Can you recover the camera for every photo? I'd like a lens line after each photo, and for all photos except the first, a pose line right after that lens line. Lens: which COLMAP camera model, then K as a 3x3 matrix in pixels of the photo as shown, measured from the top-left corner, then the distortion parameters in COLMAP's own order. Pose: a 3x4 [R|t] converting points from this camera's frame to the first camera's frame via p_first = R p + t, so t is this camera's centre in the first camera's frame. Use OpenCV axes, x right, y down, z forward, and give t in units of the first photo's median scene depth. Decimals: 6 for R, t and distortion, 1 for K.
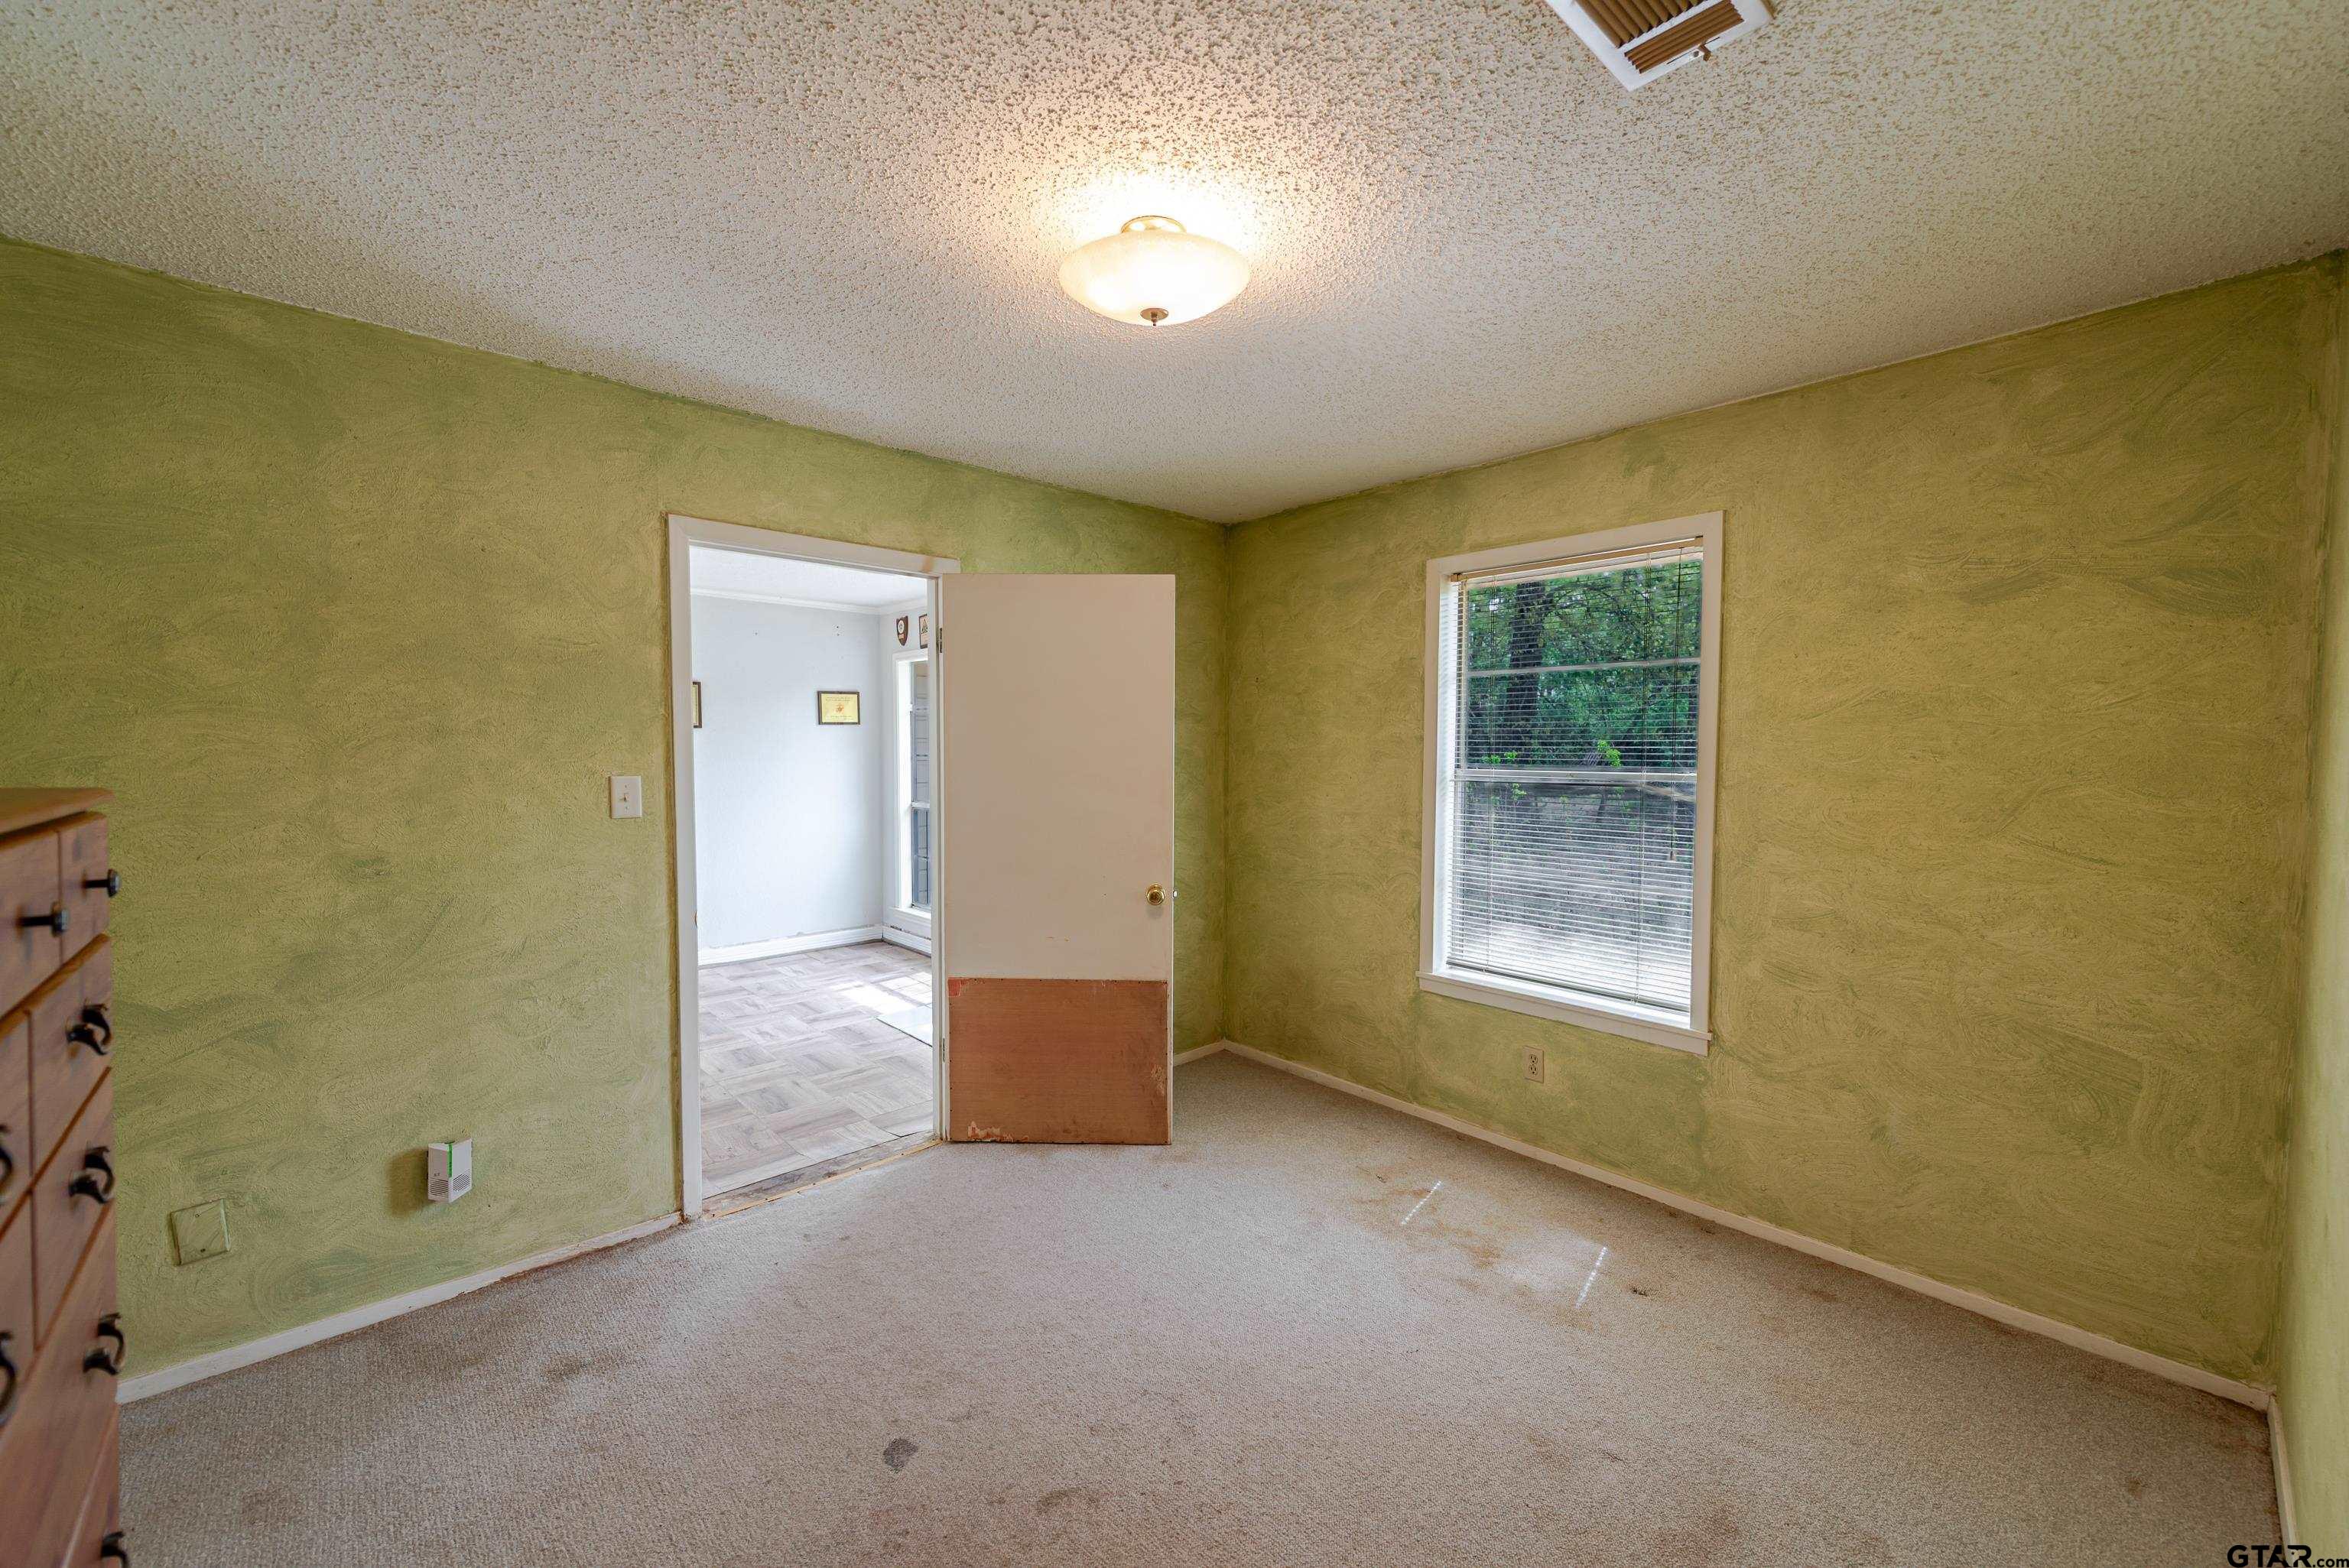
lens RADIAL K [[920.2, 0, 1173.8], [0, 920.2, 781.7], [0, 0, 1]] dist [0.011424, -0.002522]
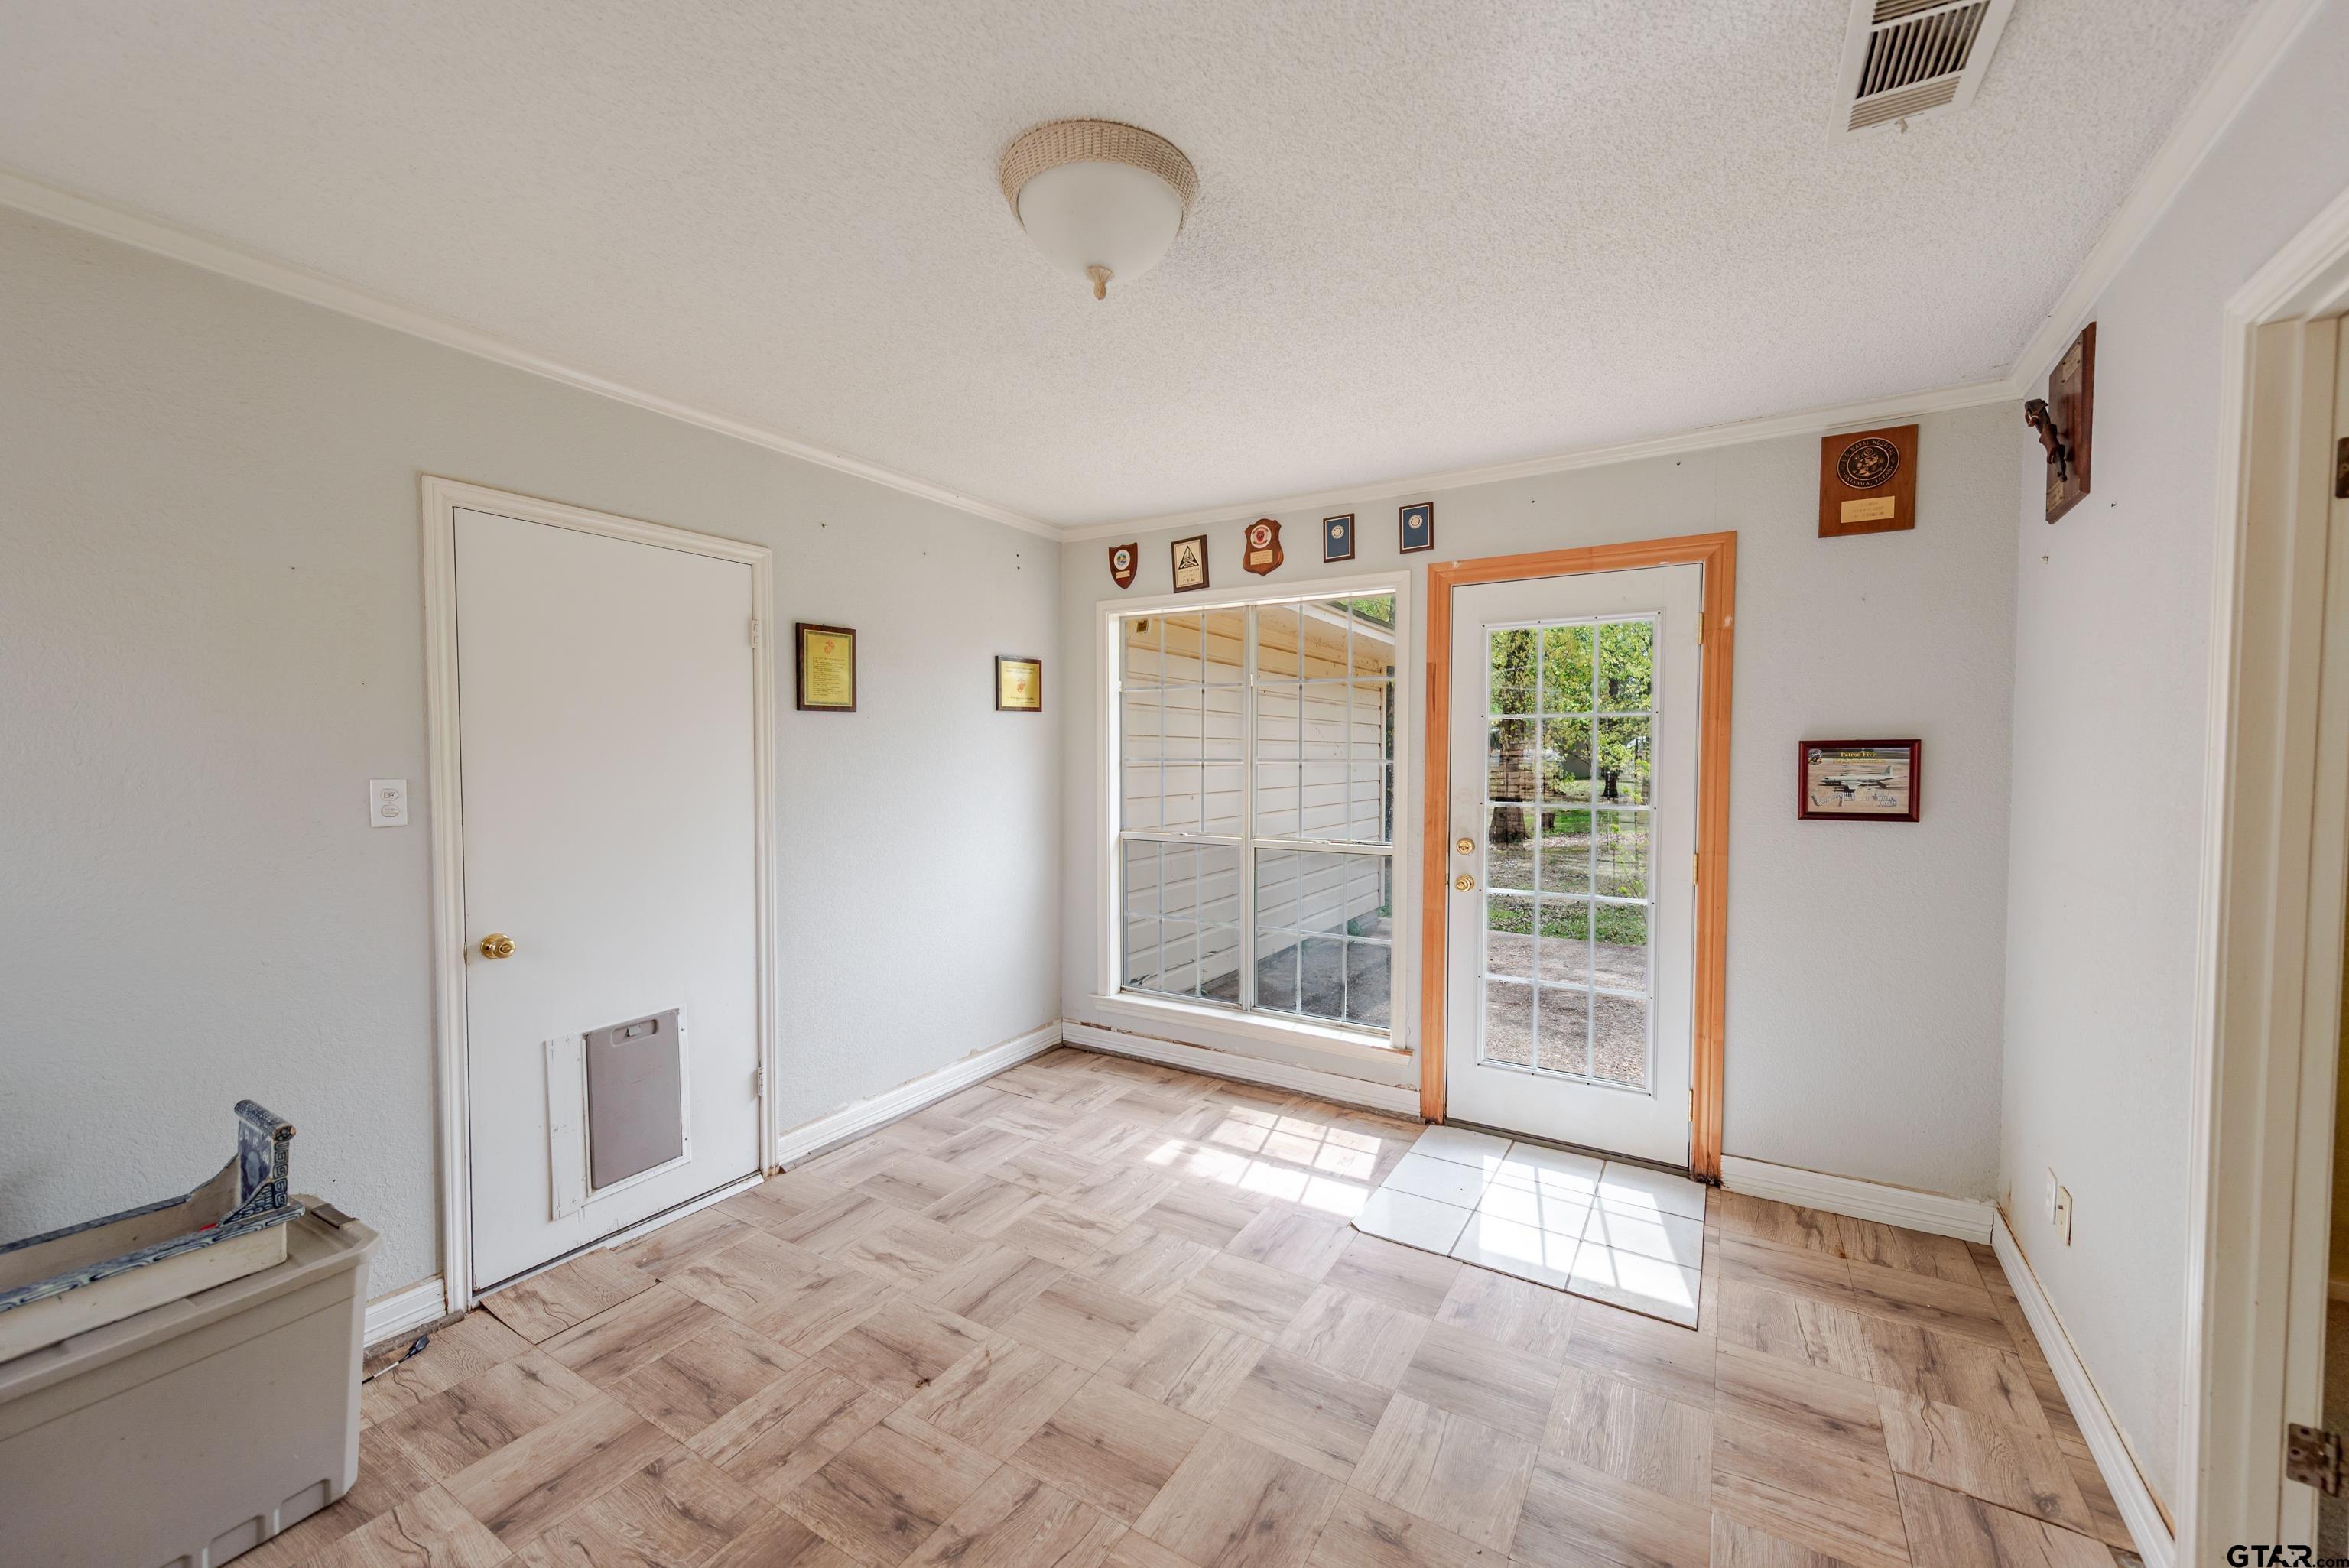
lens RADIAL K [[920.2, 0, 1170.5], [0, 920.2, 780.6], [0, 0, 1]] dist [0.011424, -0.002522]
pose [[0.961053, -0.008926, 0.276221, -0.526209], [0.010364, 0.999939, -0.003743, -0.013163], [-0.276171, 0.006460, 0.961087, 0.445192]]
